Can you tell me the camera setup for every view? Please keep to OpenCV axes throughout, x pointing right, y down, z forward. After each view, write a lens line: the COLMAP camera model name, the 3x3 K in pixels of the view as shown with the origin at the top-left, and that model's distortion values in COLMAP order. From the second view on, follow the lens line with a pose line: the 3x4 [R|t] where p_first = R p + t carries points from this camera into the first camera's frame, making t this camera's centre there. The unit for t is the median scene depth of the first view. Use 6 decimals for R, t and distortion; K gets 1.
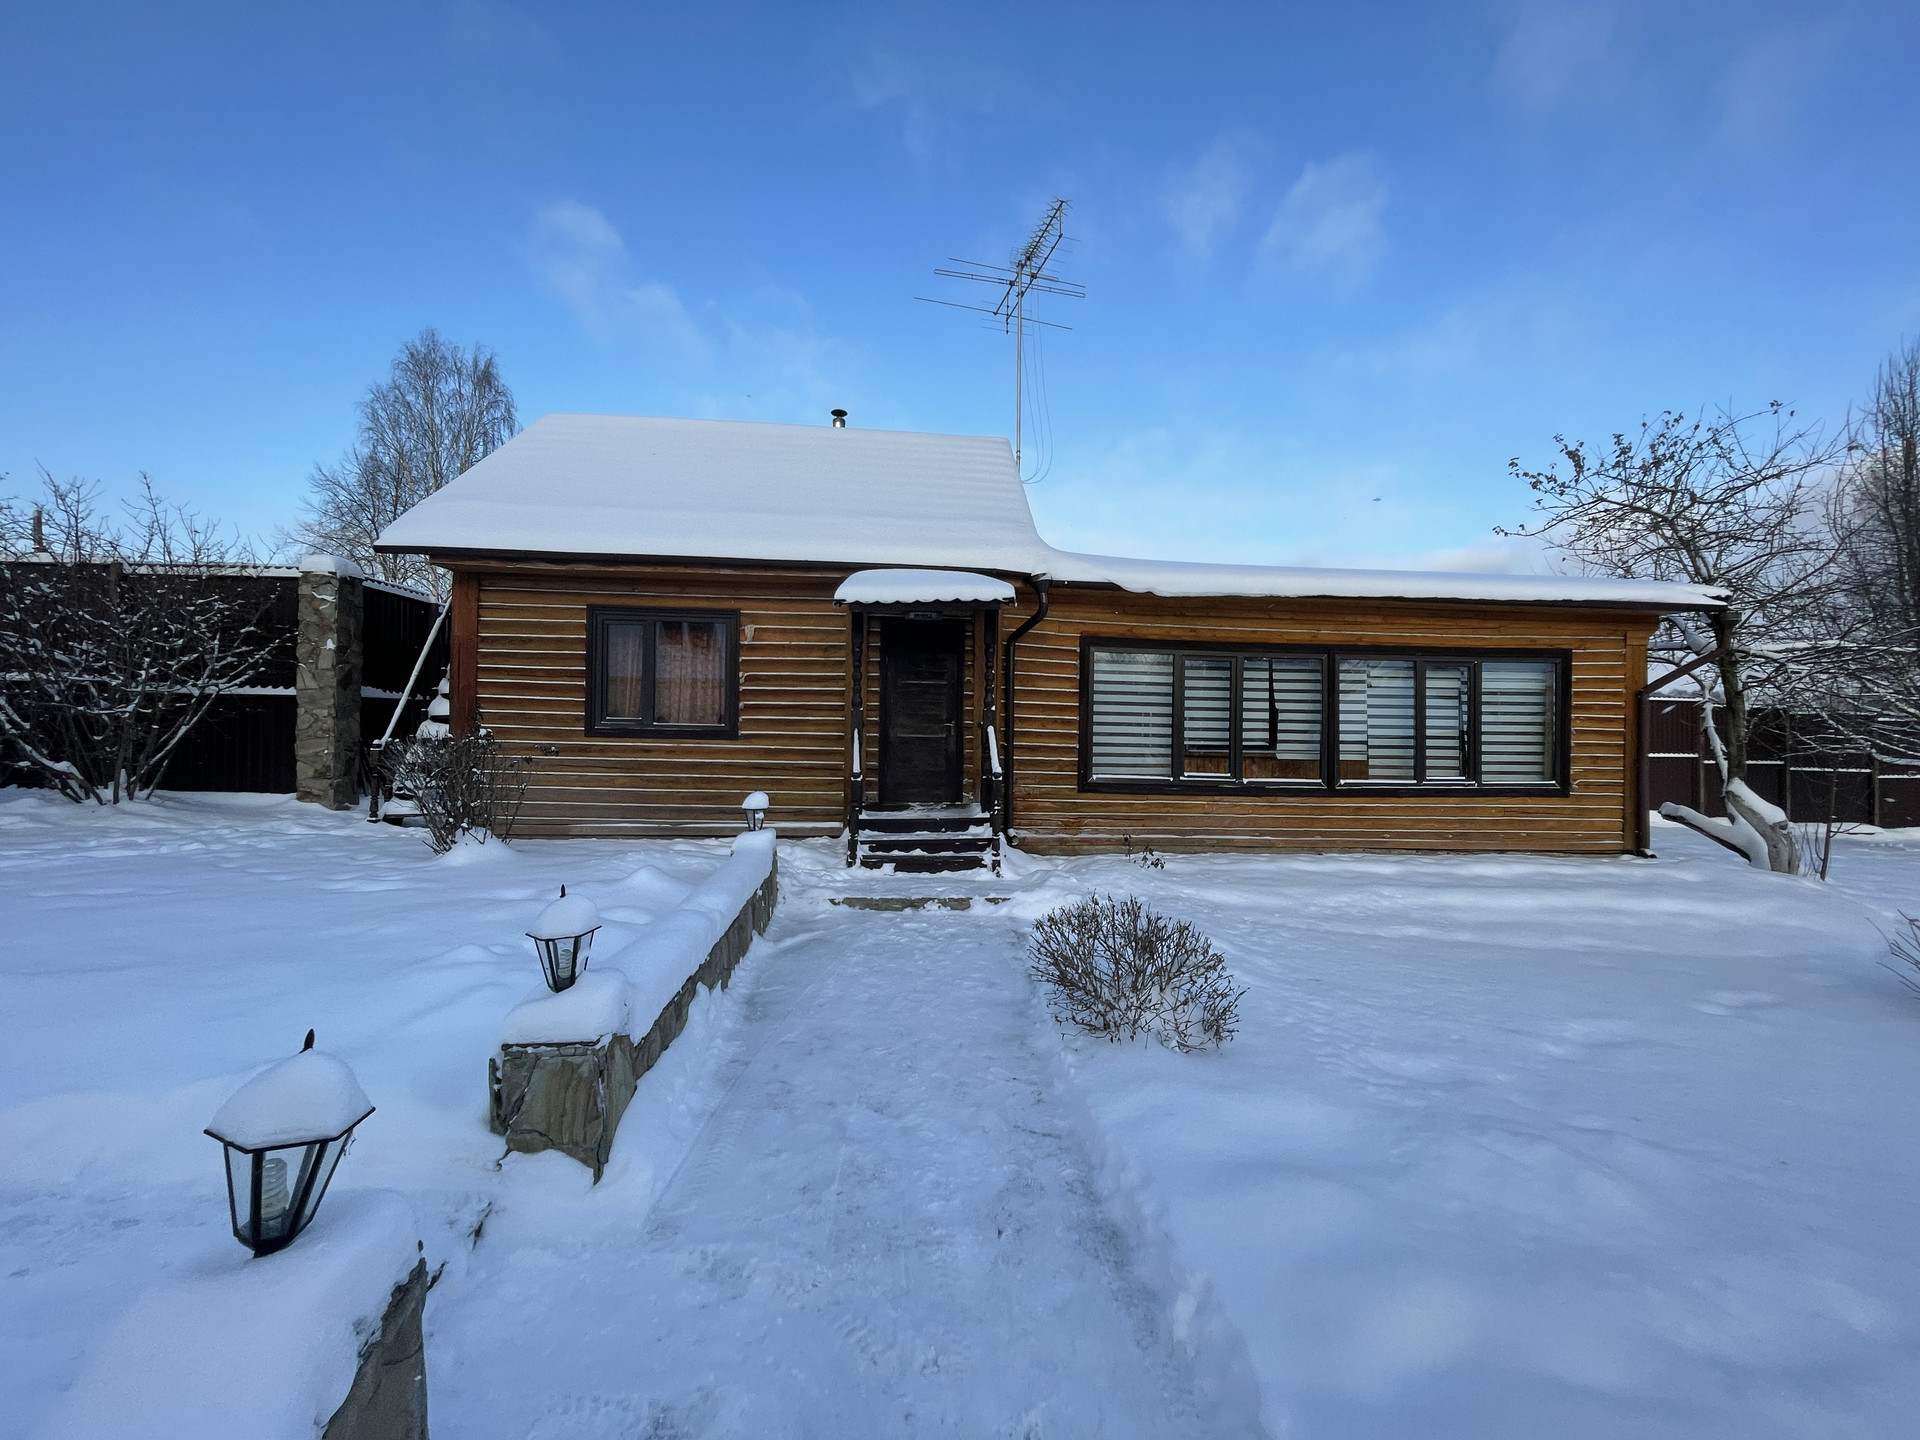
lens RADIAL K [[775.5, 0, 965.6], [0, 775.5, 718.0], [0, 0, 1]] dist [-0.004055, -0.000385]
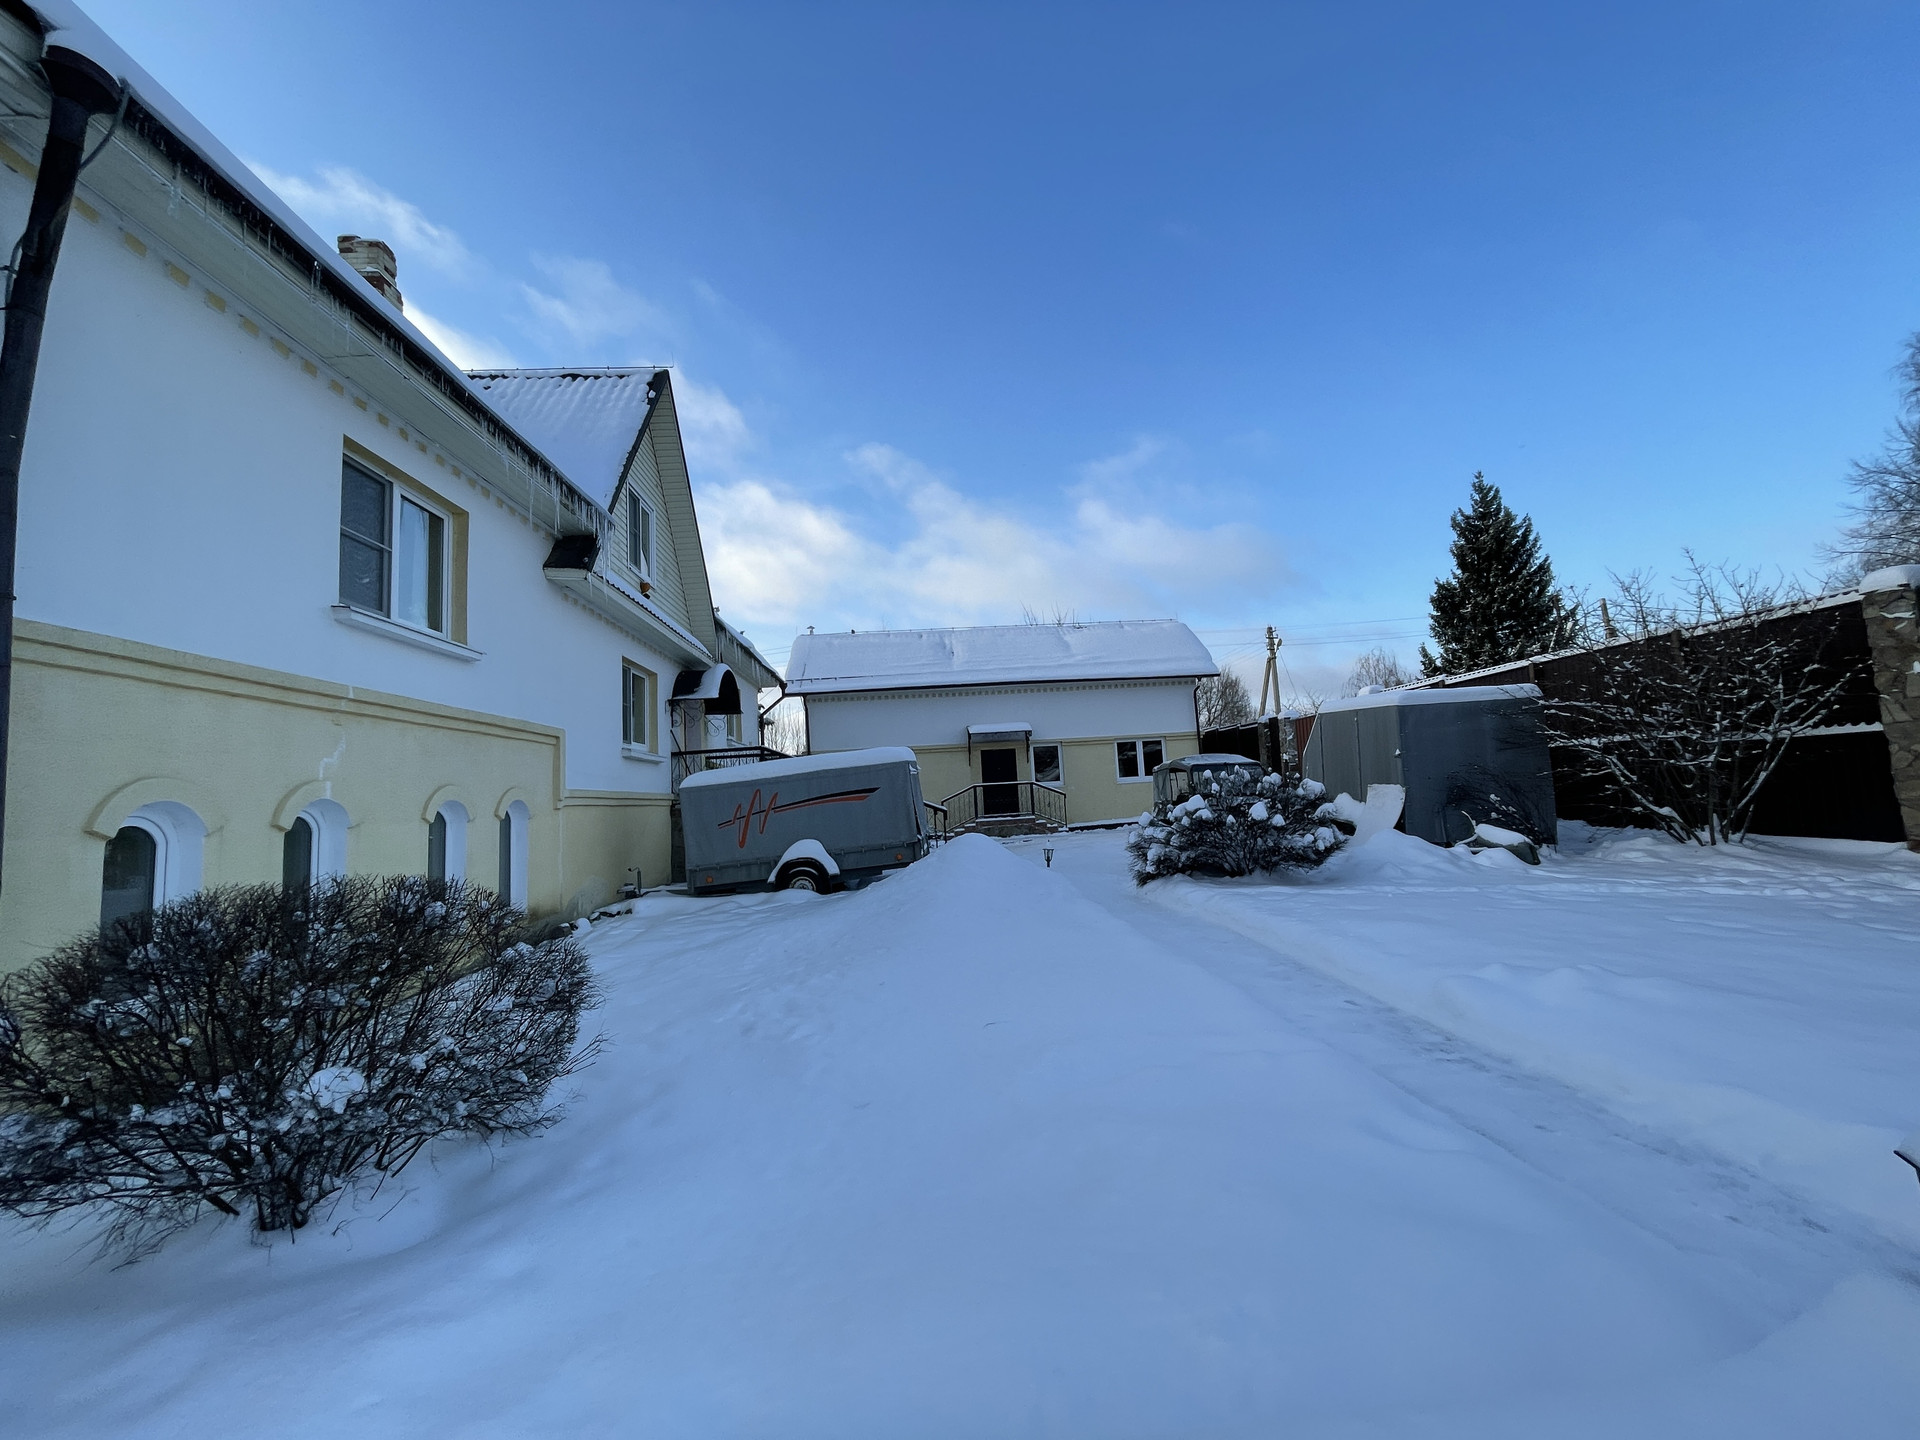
lens RADIAL K [[775.5, 0, 961.2], [0, 775.5, 717.6], [0, 0, 1]] dist [-0.004055, -0.000385]
pose [[-0.019044, -0.116318, -0.993029, 0.037292], [0.063126, 0.991088, -0.117302, -0.008044], [0.997824, -0.064920, -0.011531, -0.049979]]
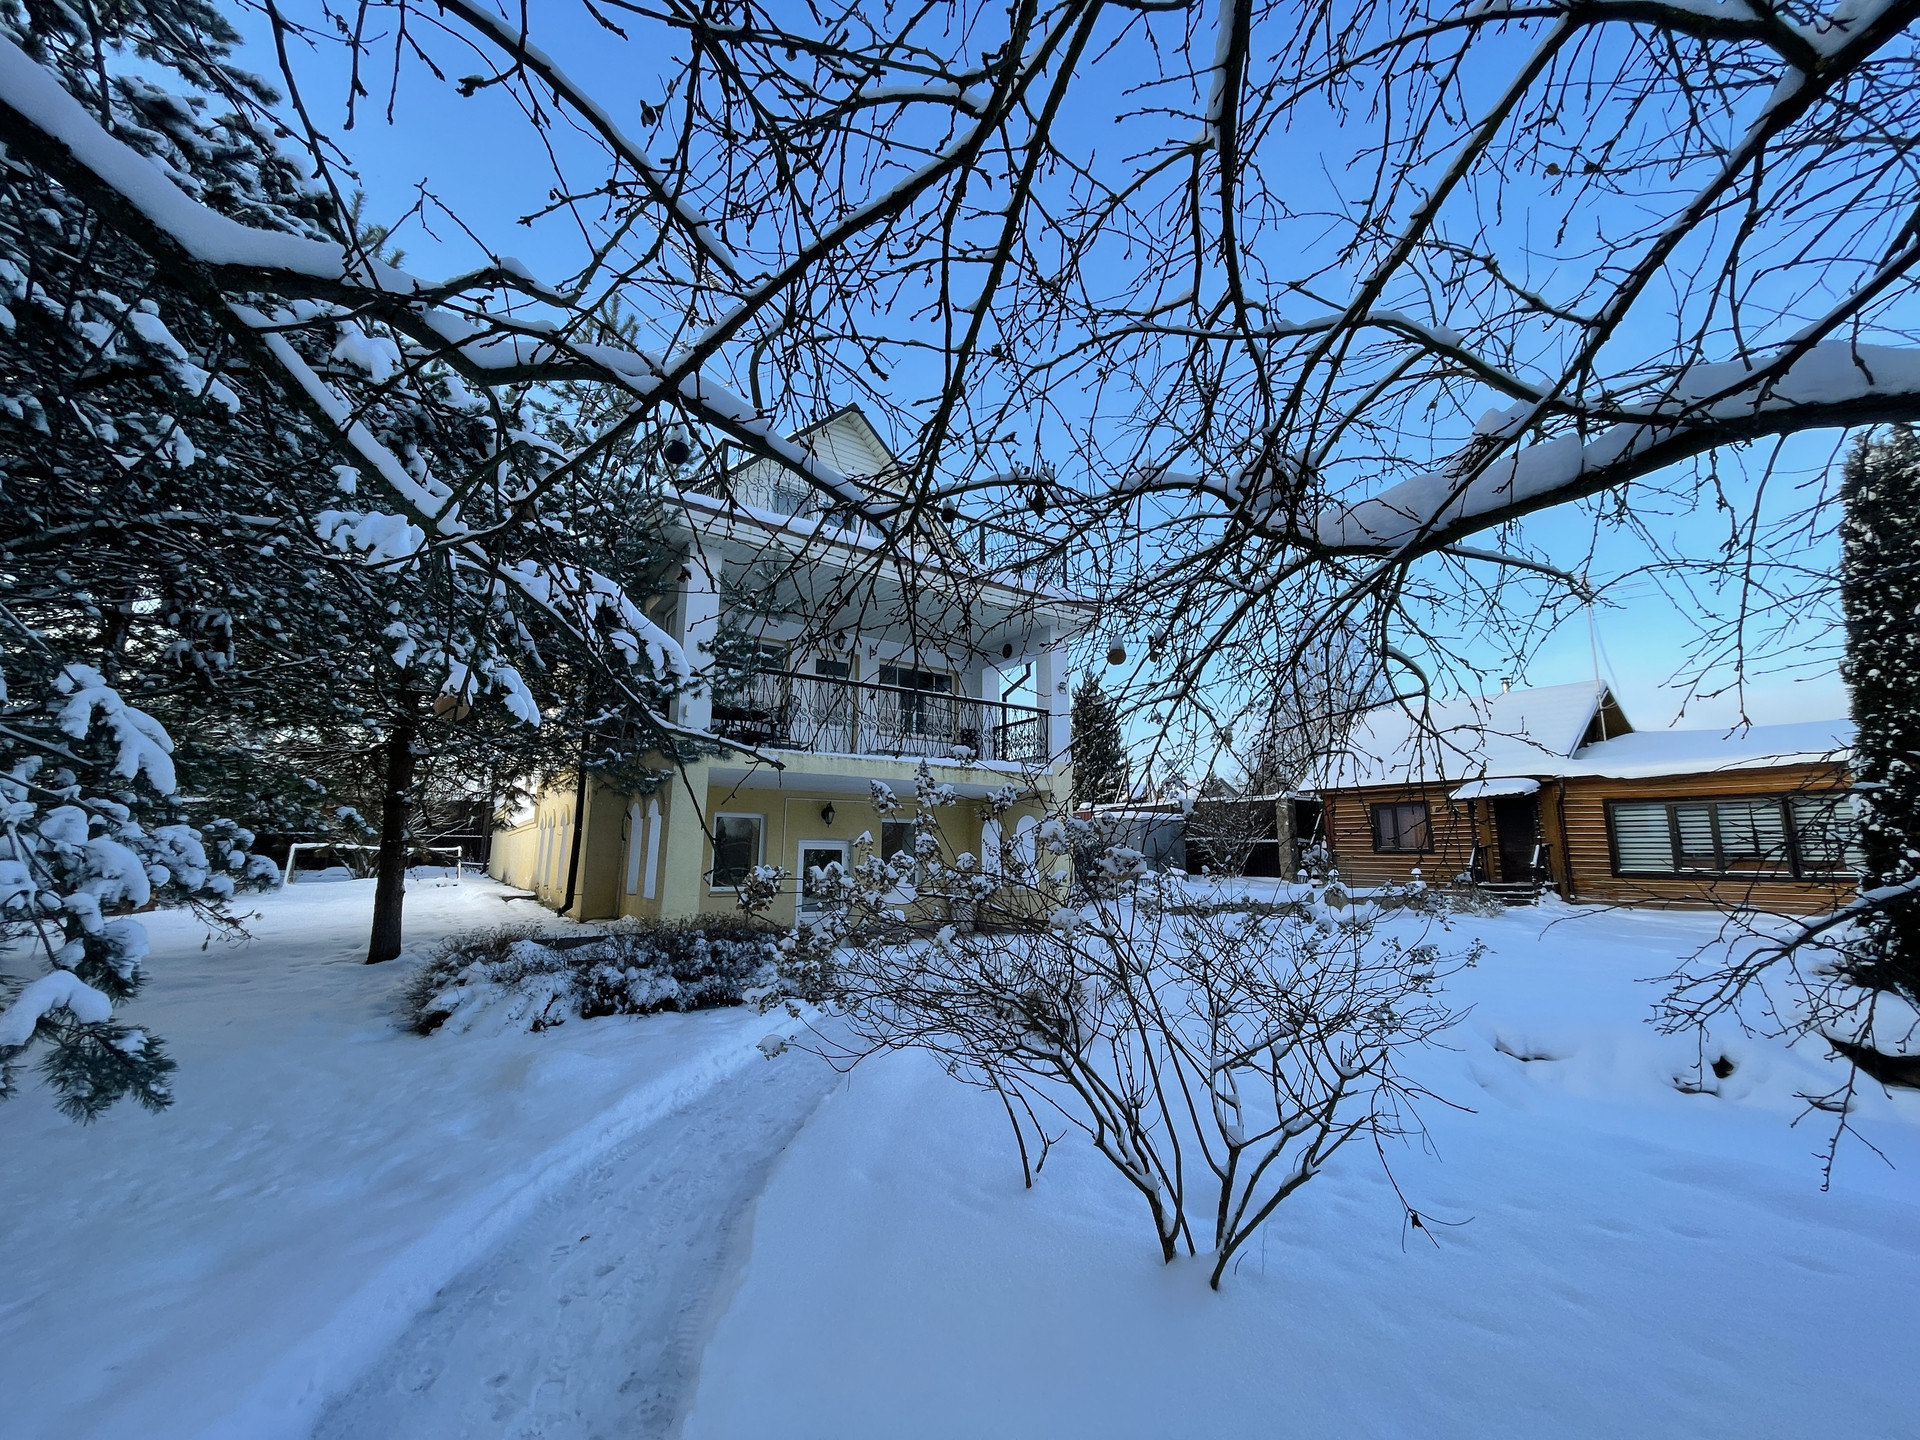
lens RADIAL K [[775.5, 0, 962.7], [0, 775.5, 722.0], [0, 0, 1]] dist [-0.004055, -0.000385]
pose [[0.504015, -0.162897, -0.848194, 1.145737], [0.017392, 0.983768, -0.178599, 0.028190], [0.863520, 0.075265, 0.498667, -1.609613]]
